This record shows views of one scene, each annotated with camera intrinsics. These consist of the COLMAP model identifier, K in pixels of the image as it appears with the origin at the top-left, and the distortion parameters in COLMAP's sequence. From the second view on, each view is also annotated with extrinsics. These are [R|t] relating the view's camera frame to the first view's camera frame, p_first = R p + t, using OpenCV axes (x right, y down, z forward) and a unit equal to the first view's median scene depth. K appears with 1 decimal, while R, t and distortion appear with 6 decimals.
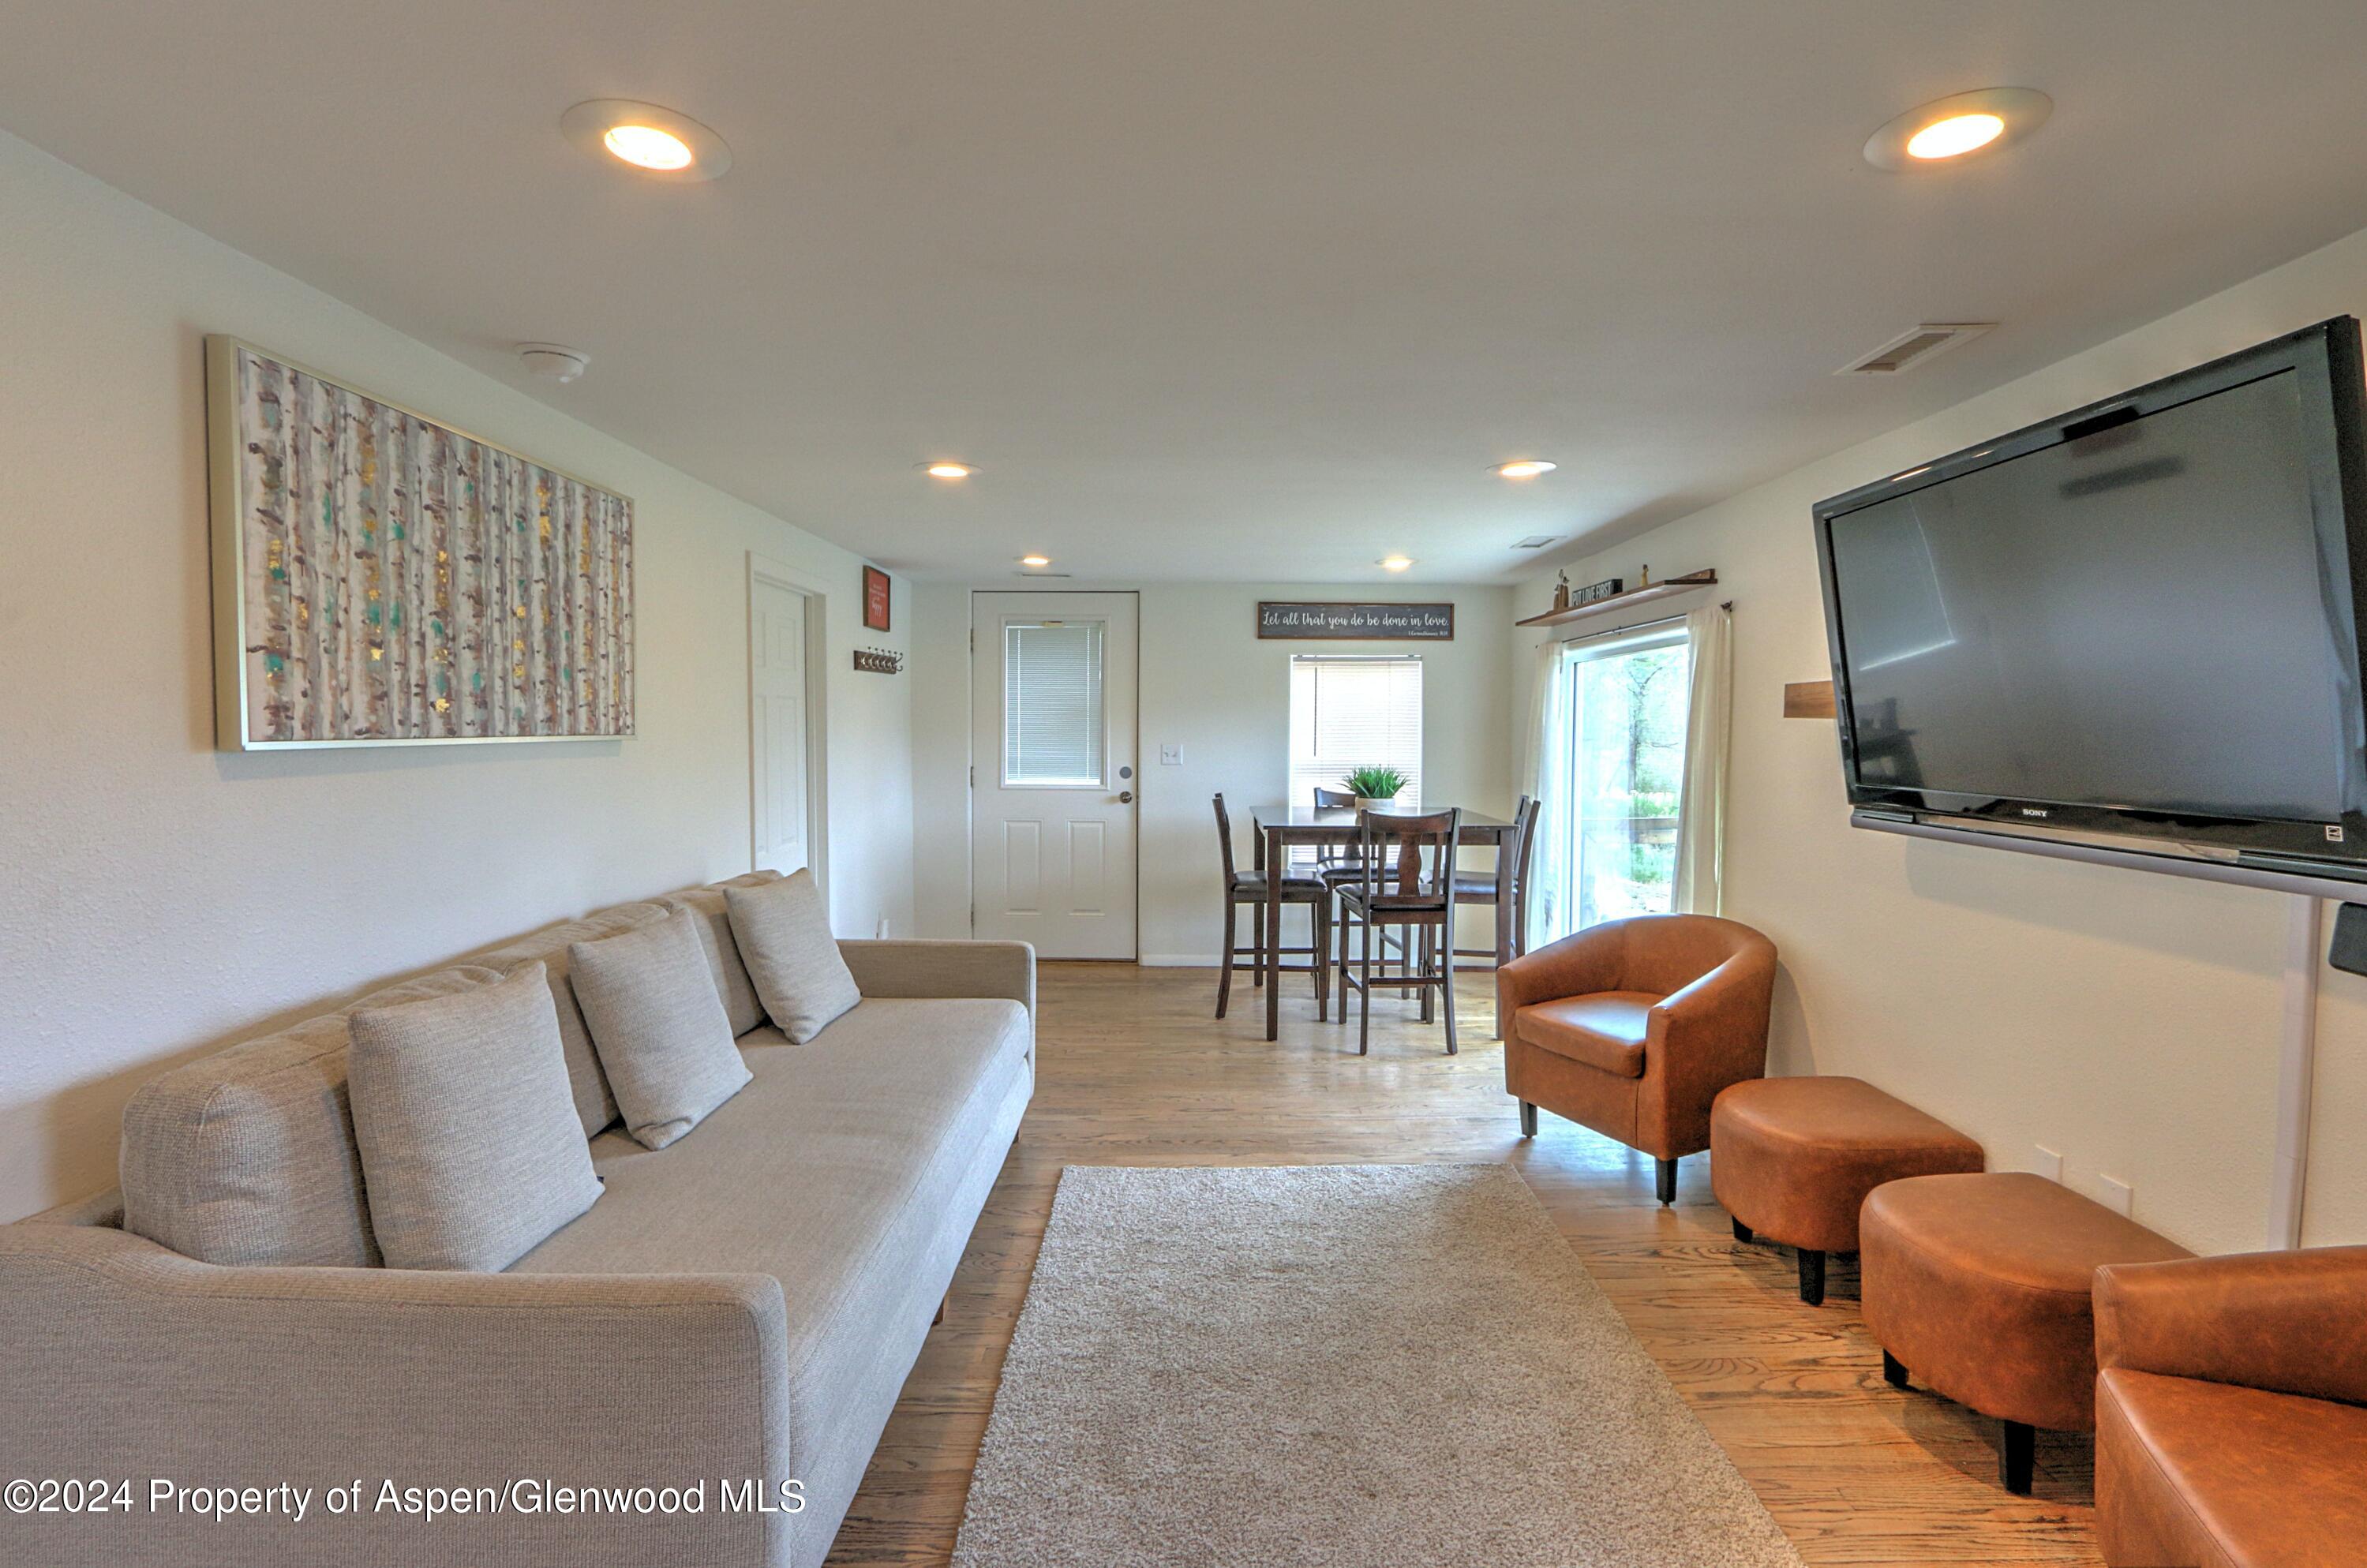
lens RADIAL K [[1121.0, 0, 1175.5], [0, 1121.0, 789.2], [0, 0, 1]] dist [-0.009670, -0.000459]
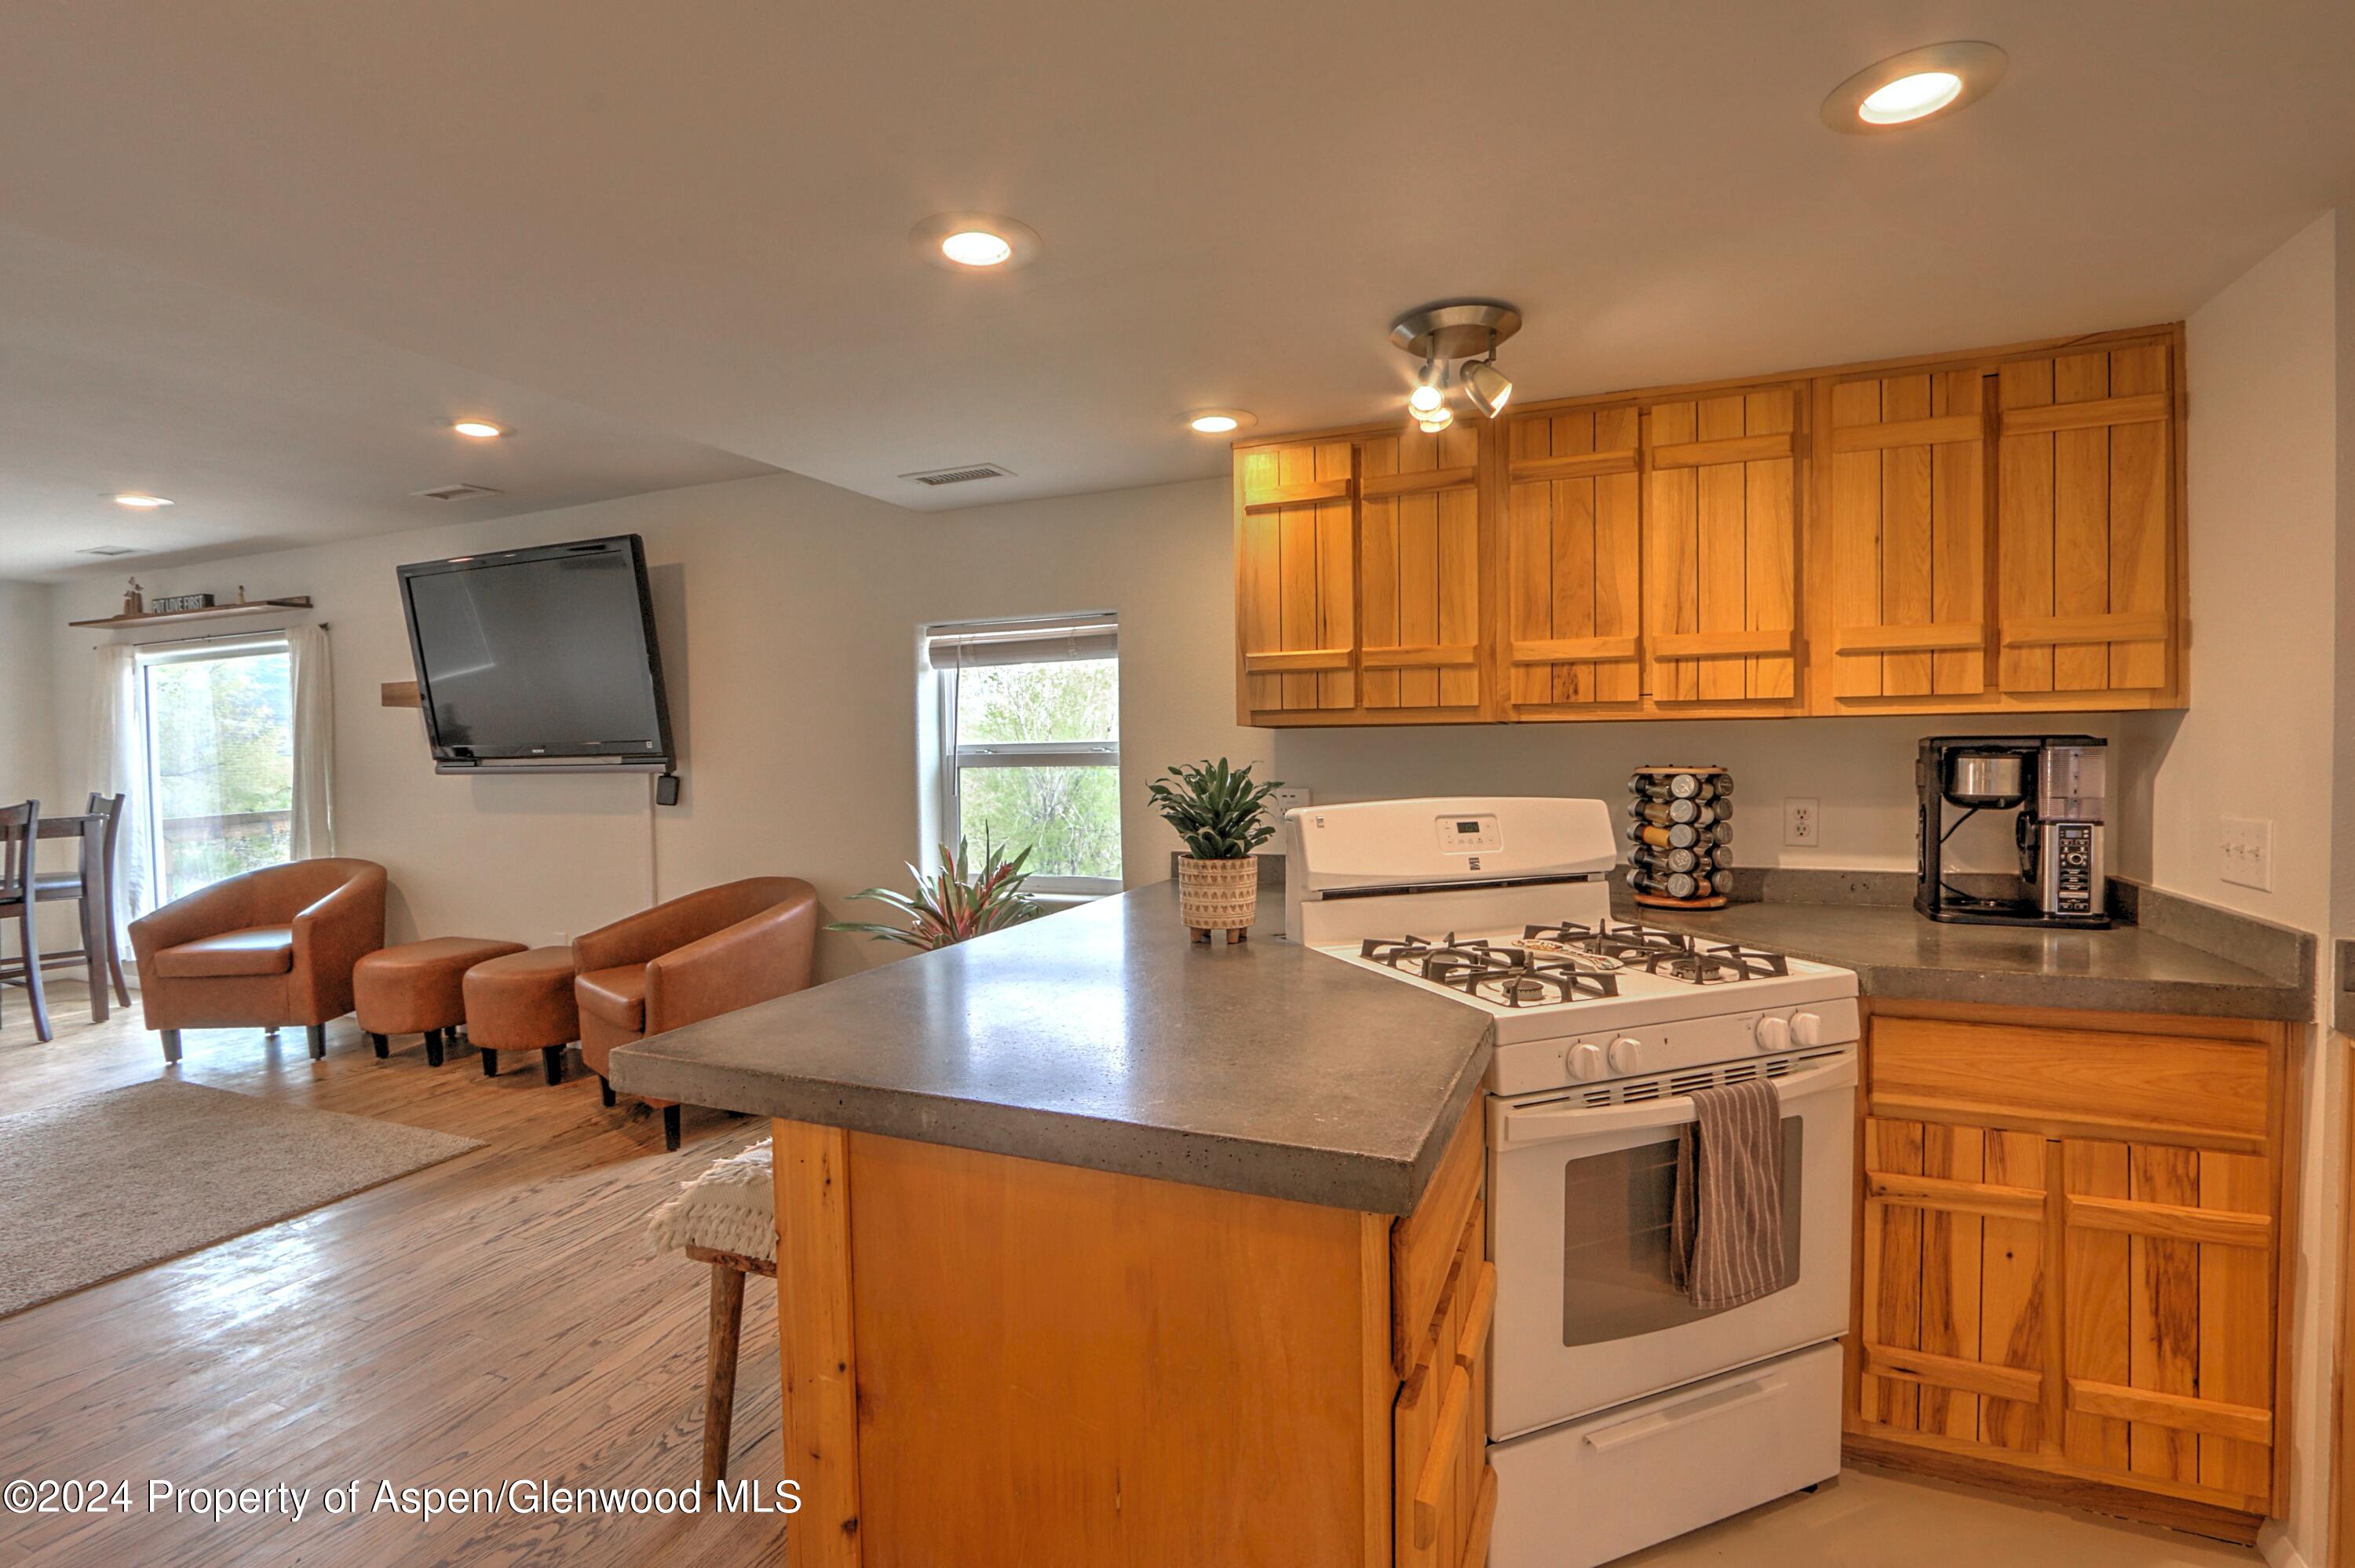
lens RADIAL K [[1097.3, 0, 1188.7], [0, 1097.3, 771.3], [0, 0, 1]] dist [-0.022133, 0.001578]
pose [[0.386087, -0.031679, 0.921918, -0.247240], [0.069045, 0.997599, 0.005364, 0.059377], [-0.919875, 0.061583, 0.387347, -0.354997]]
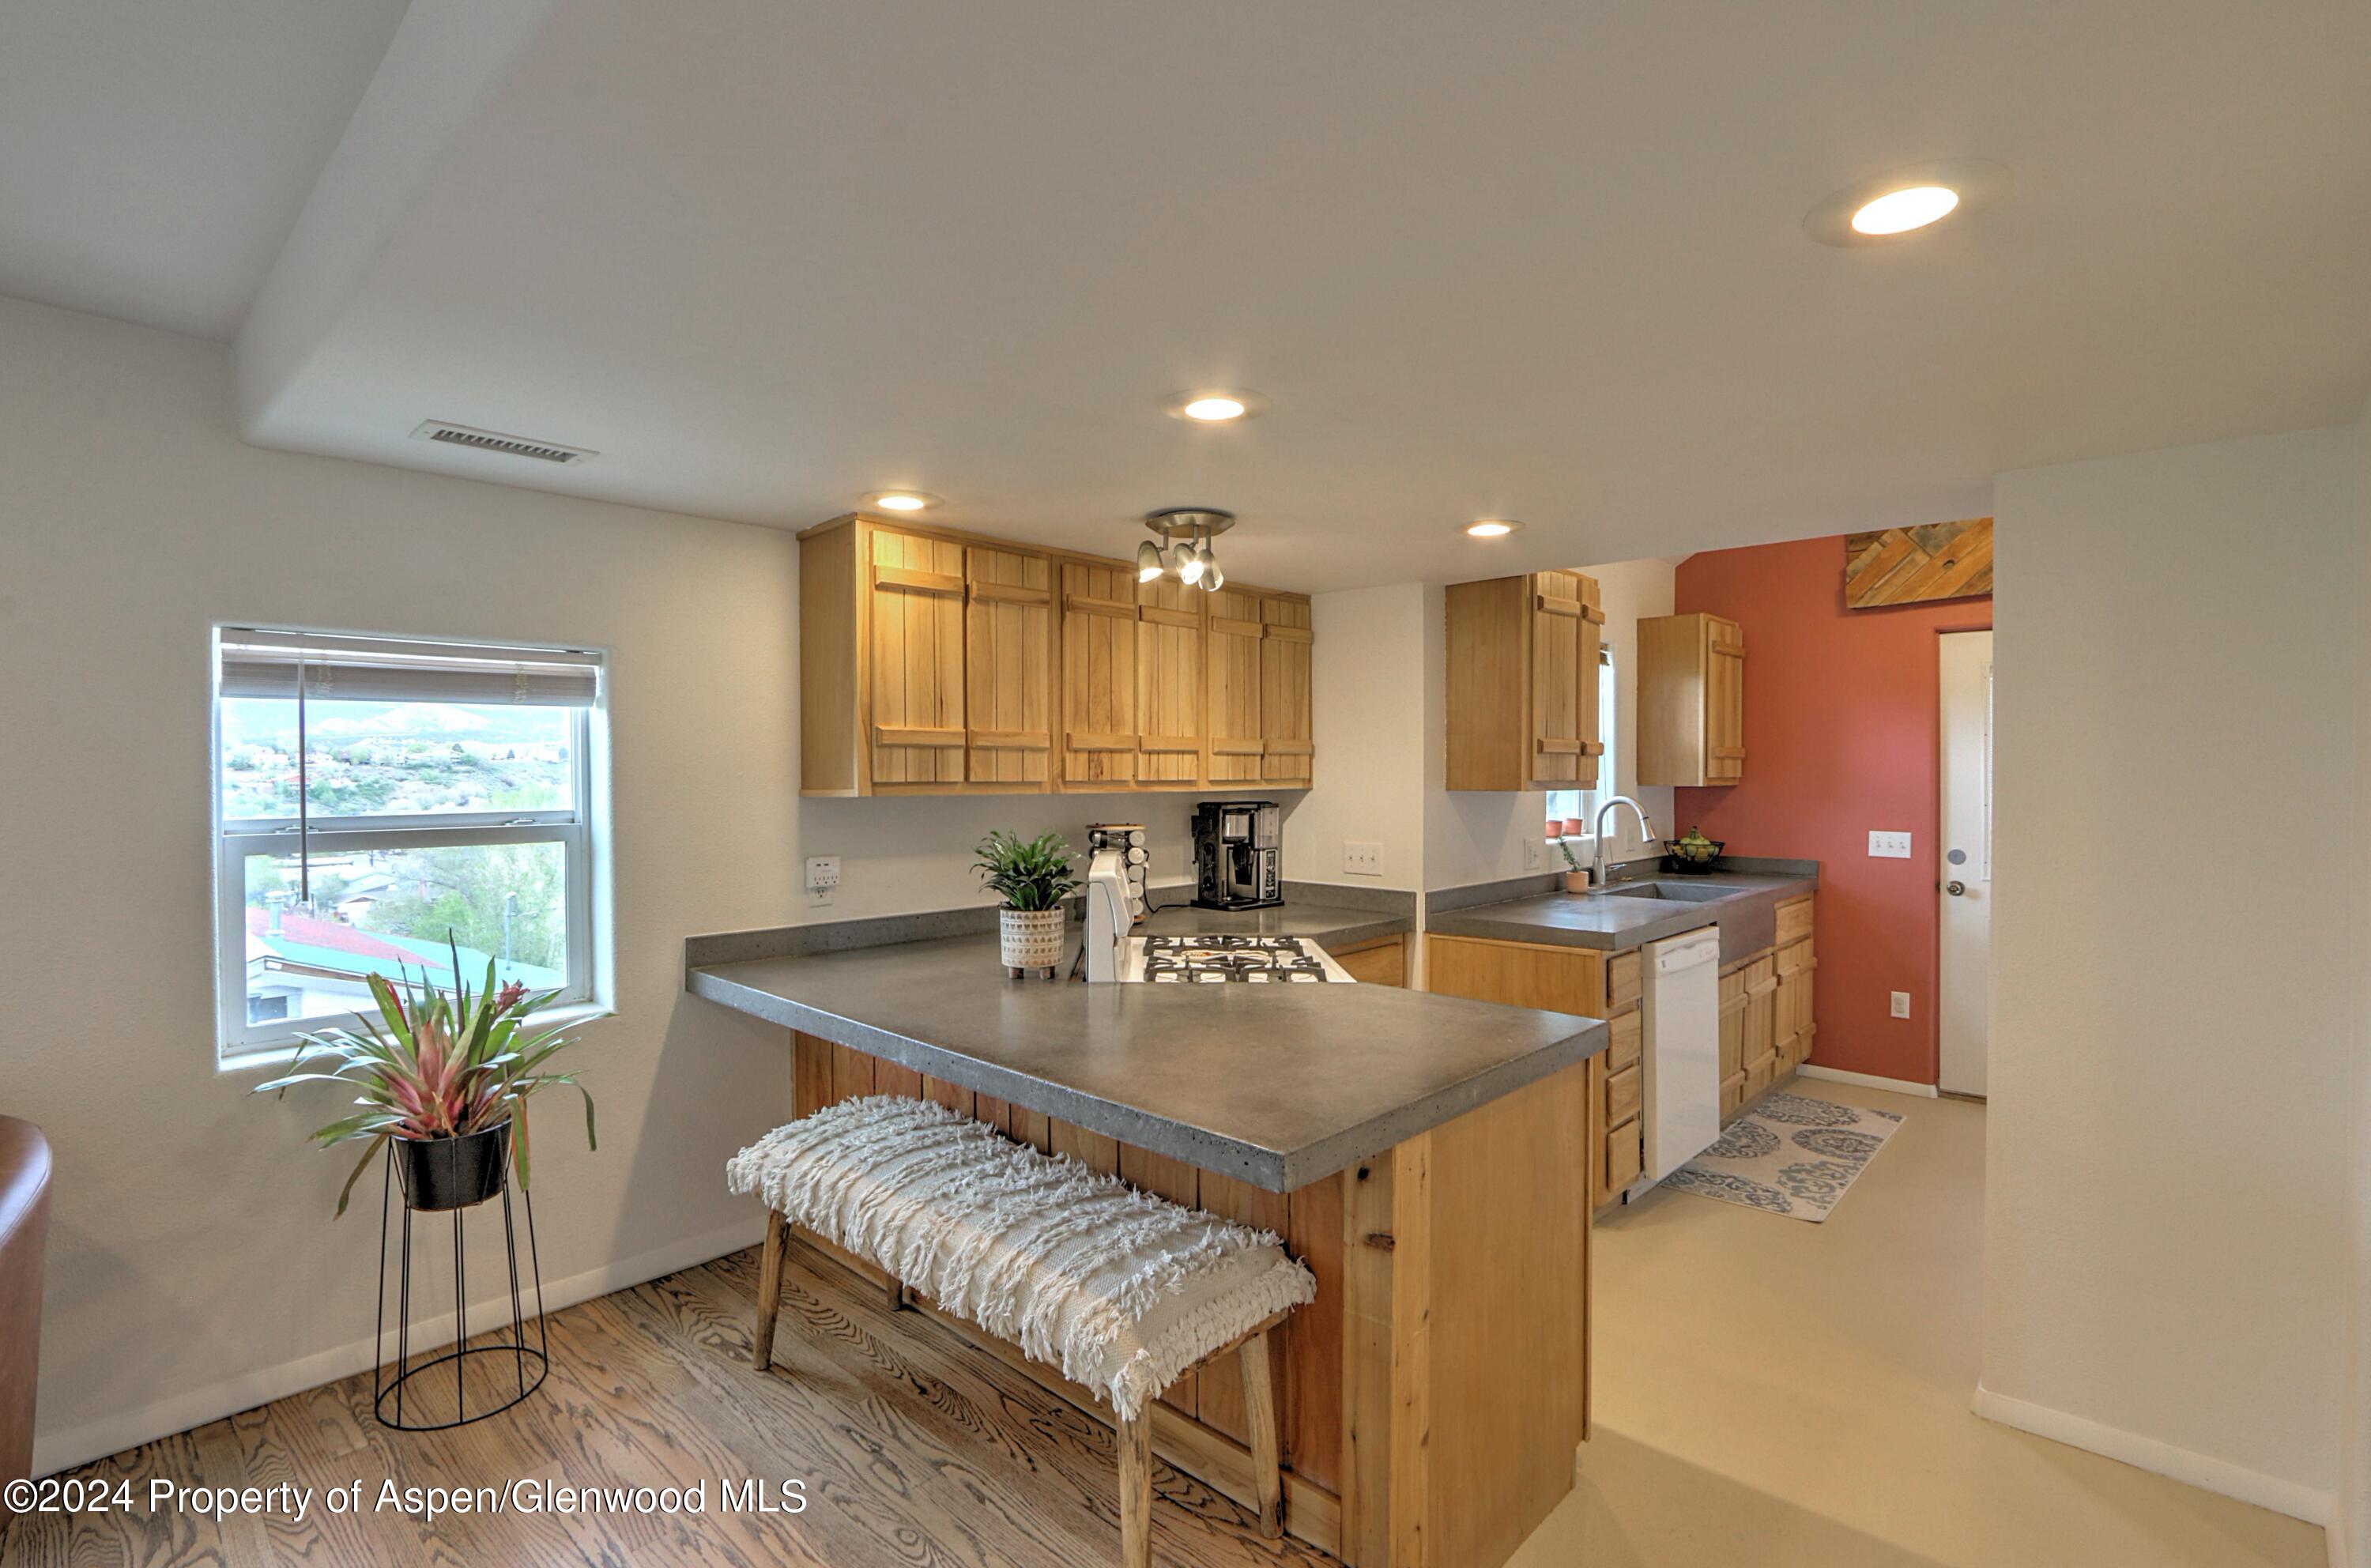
lens RADIAL K [[1123.0, 0, 1177.5], [0, 1123.0, 789.2], [0, 0, 1]] dist [-0.009670, -0.000459]
pose [[-0.727580, -0.015067, 0.685858, -0.229636], [0.036818, 0.997460, 0.060971, 0.003351], [-0.685034, 0.069613, -0.725177, 0.188409]]
